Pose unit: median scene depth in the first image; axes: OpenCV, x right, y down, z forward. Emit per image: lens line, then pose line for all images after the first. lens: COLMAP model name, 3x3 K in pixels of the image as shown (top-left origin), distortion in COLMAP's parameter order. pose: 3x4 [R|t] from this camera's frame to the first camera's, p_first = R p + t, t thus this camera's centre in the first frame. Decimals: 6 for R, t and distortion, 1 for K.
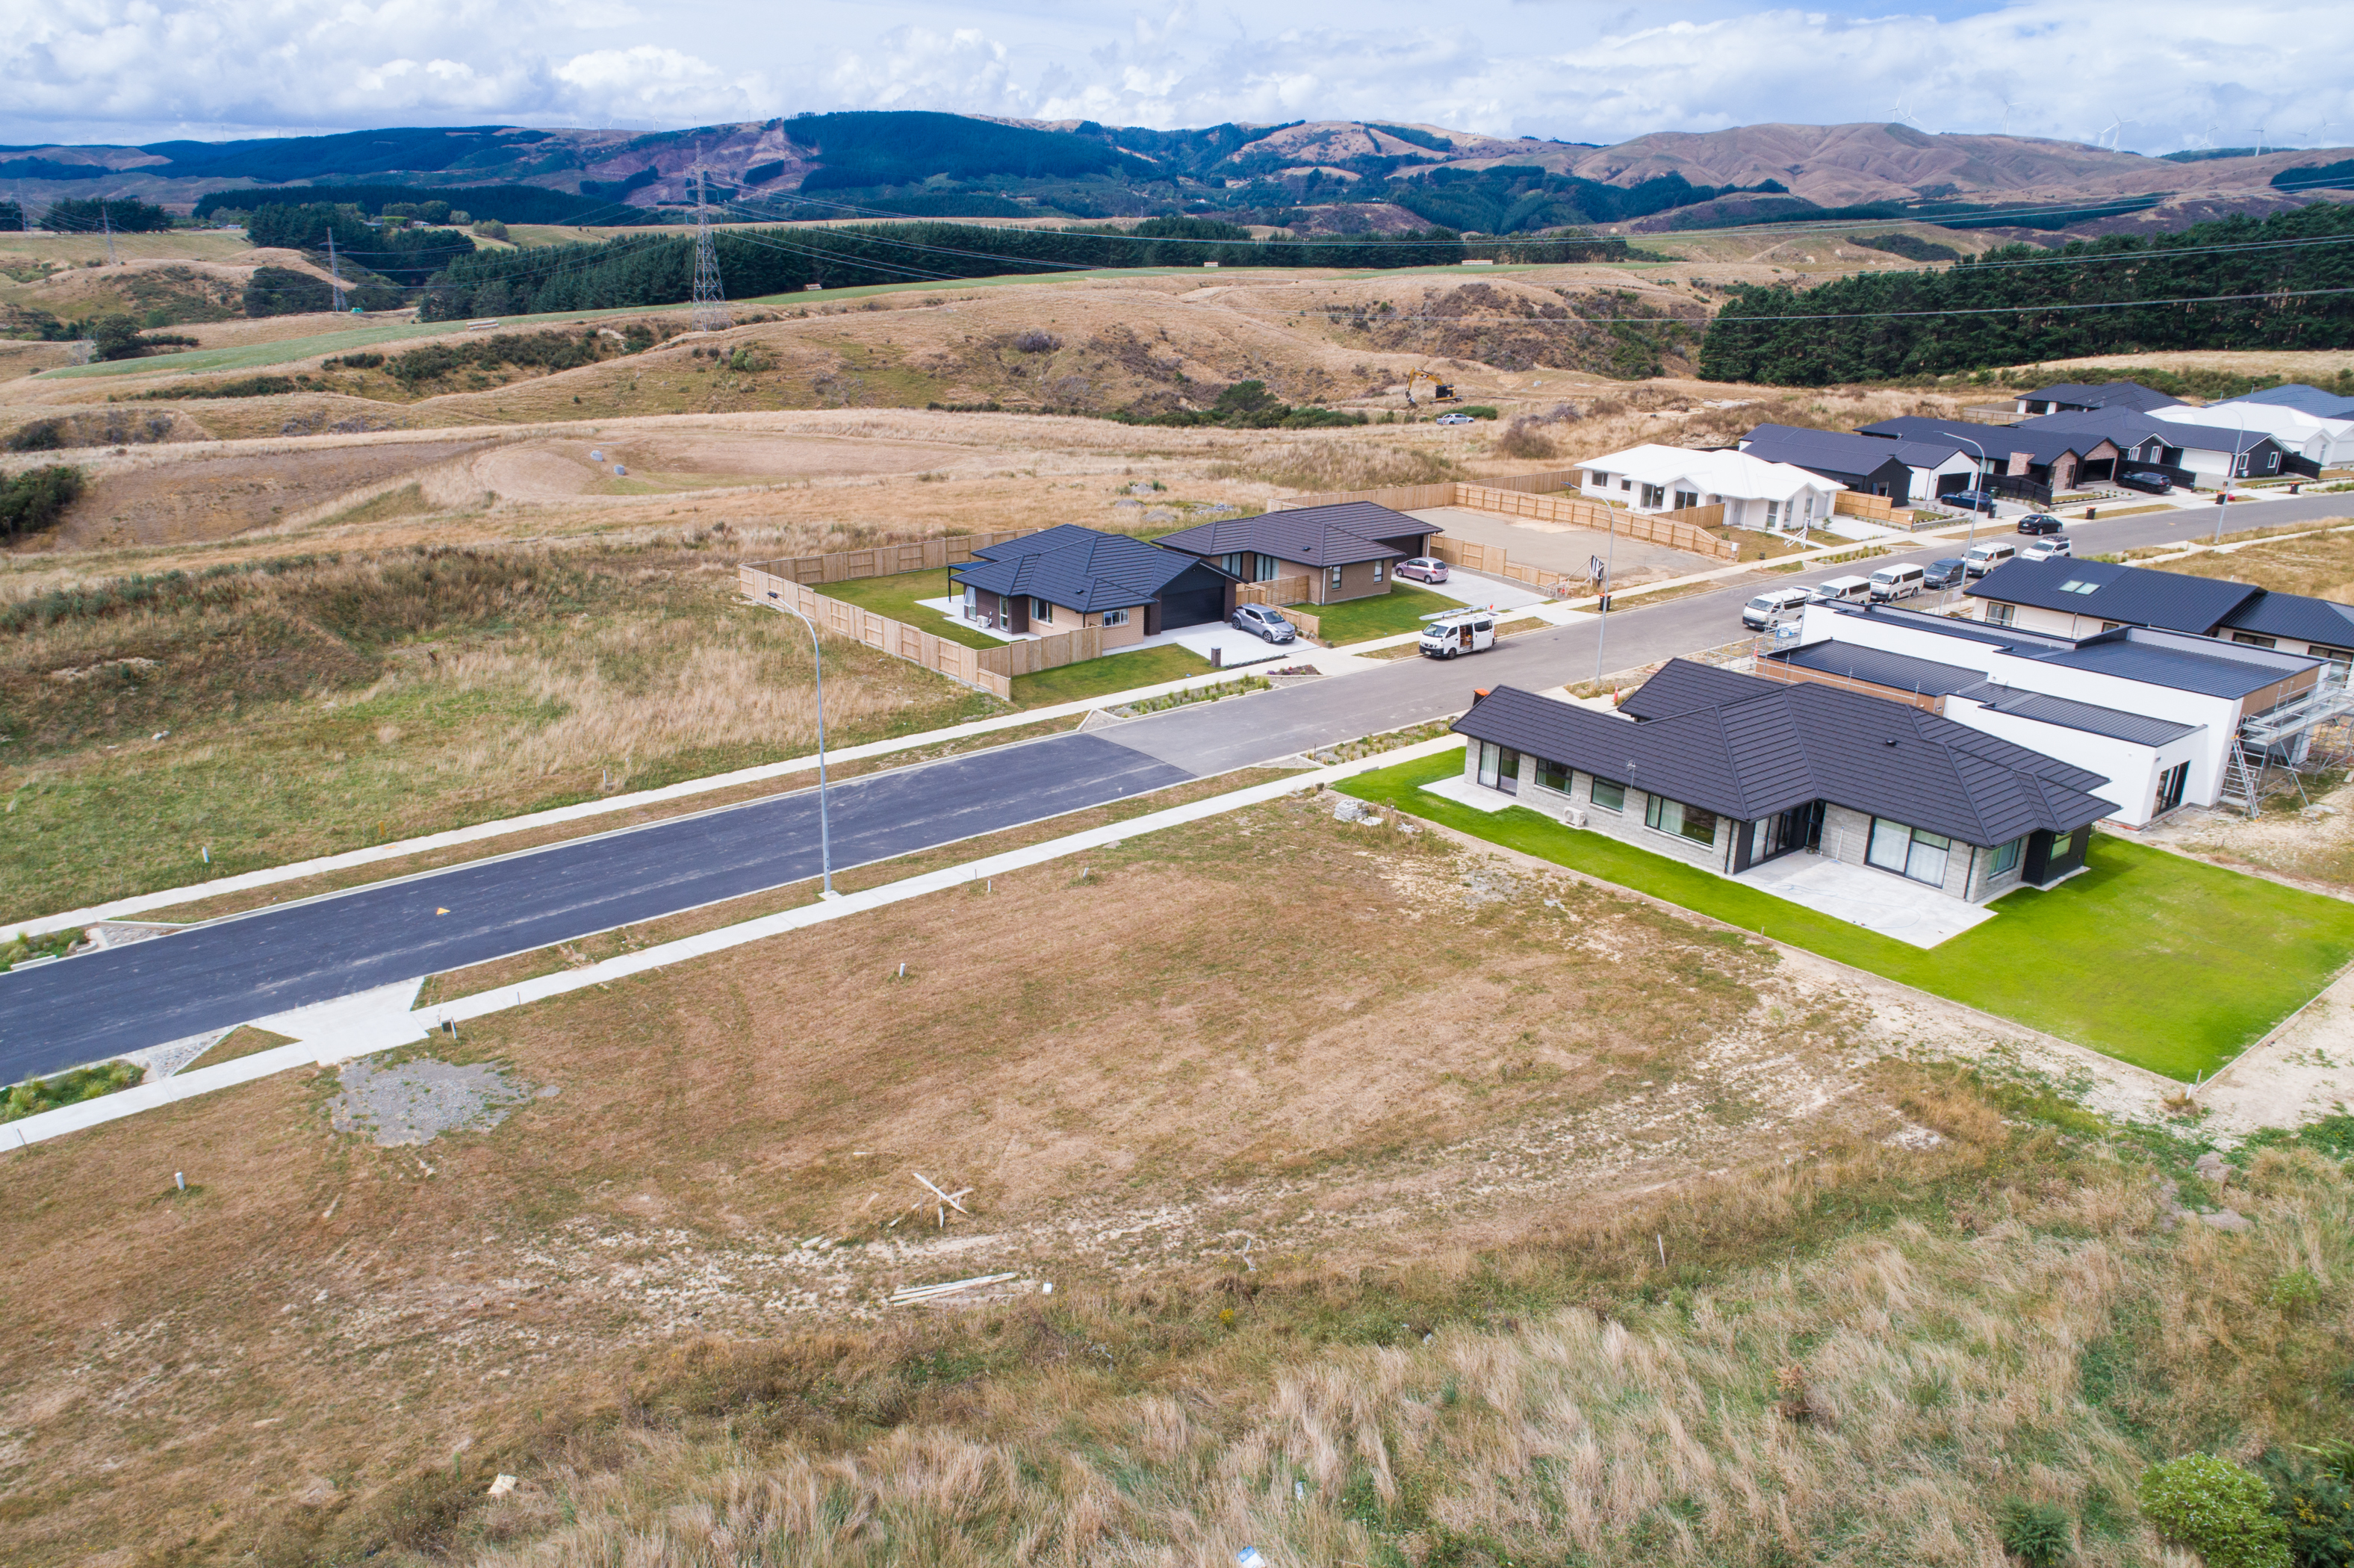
lens RADIAL K [[1642.3, 0, 1147.3], [0, 1642.3, 780.8], [0, 0, 1]] dist [-0.003215, 0.006095]
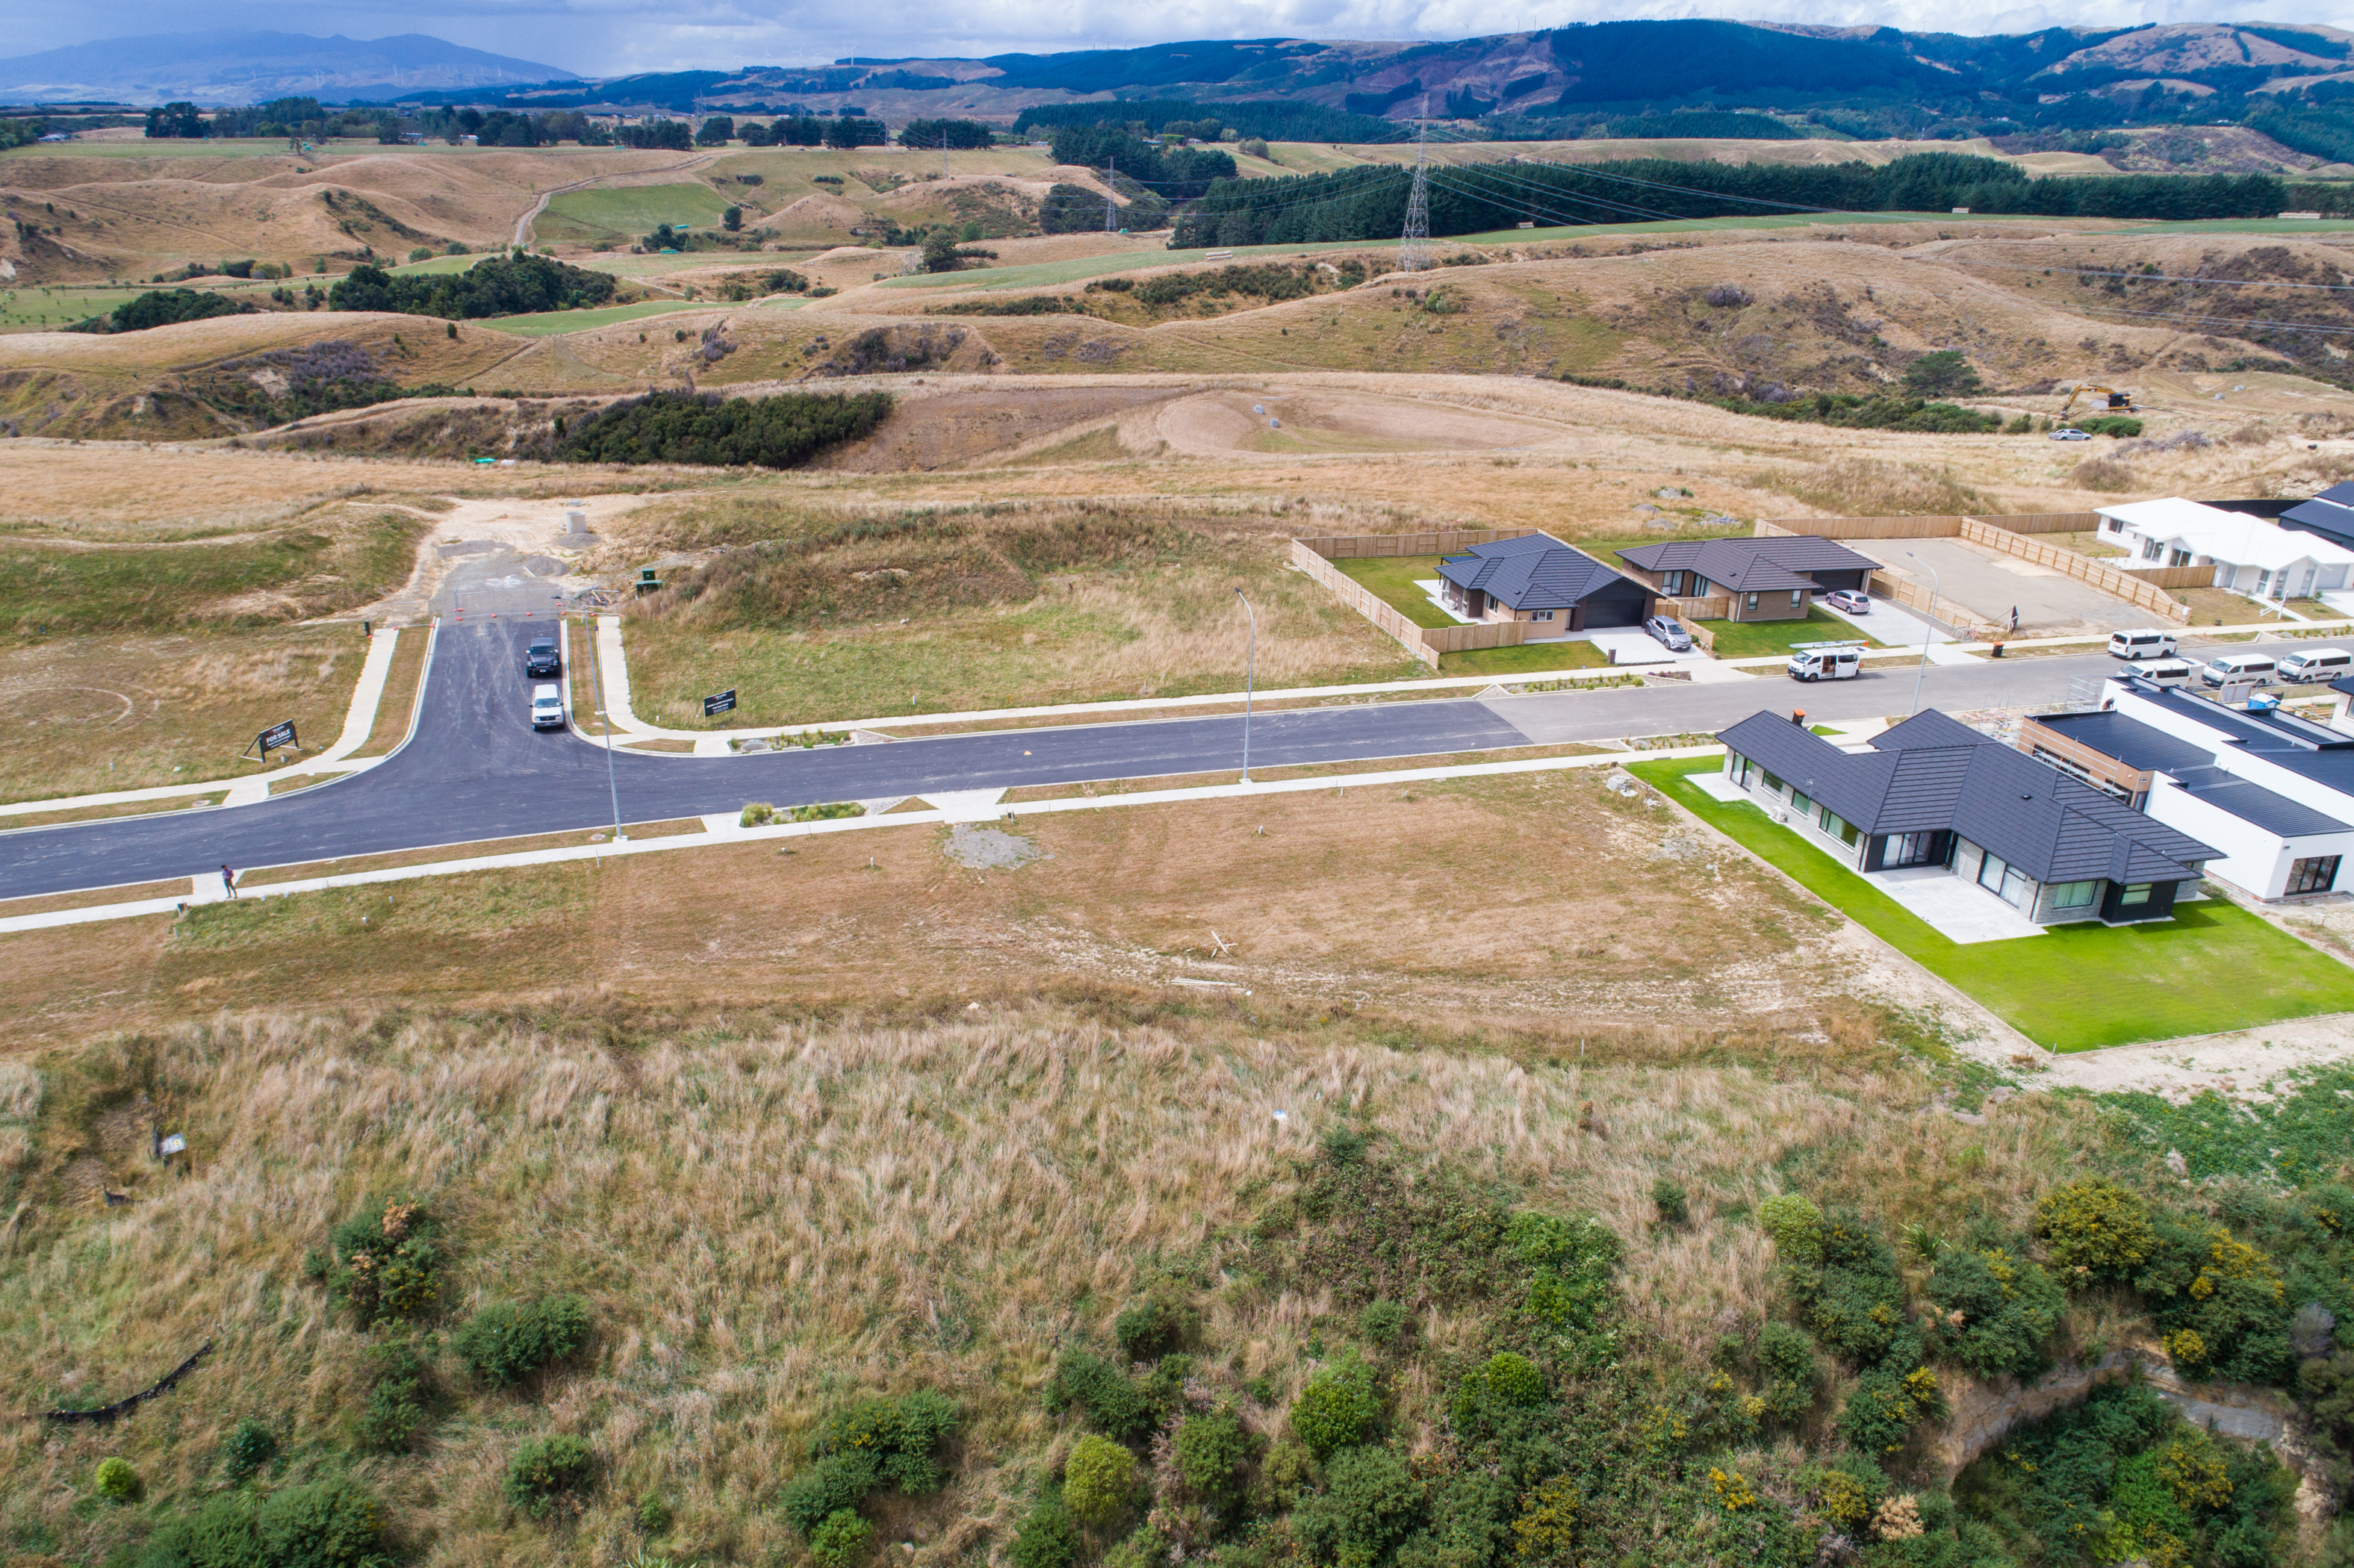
lens RADIAL K [[1642.3, 0, 1147.3], [0, 1642.3, 780.8], [0, 0, 1]] dist [-0.003215, 0.006095]
pose [[0.909534, 0.160493, -0.383394, 0.211271], [-0.140907, 0.986879, 0.078840, -0.027286], [0.391016, -0.017685, 0.920214, -0.320801]]
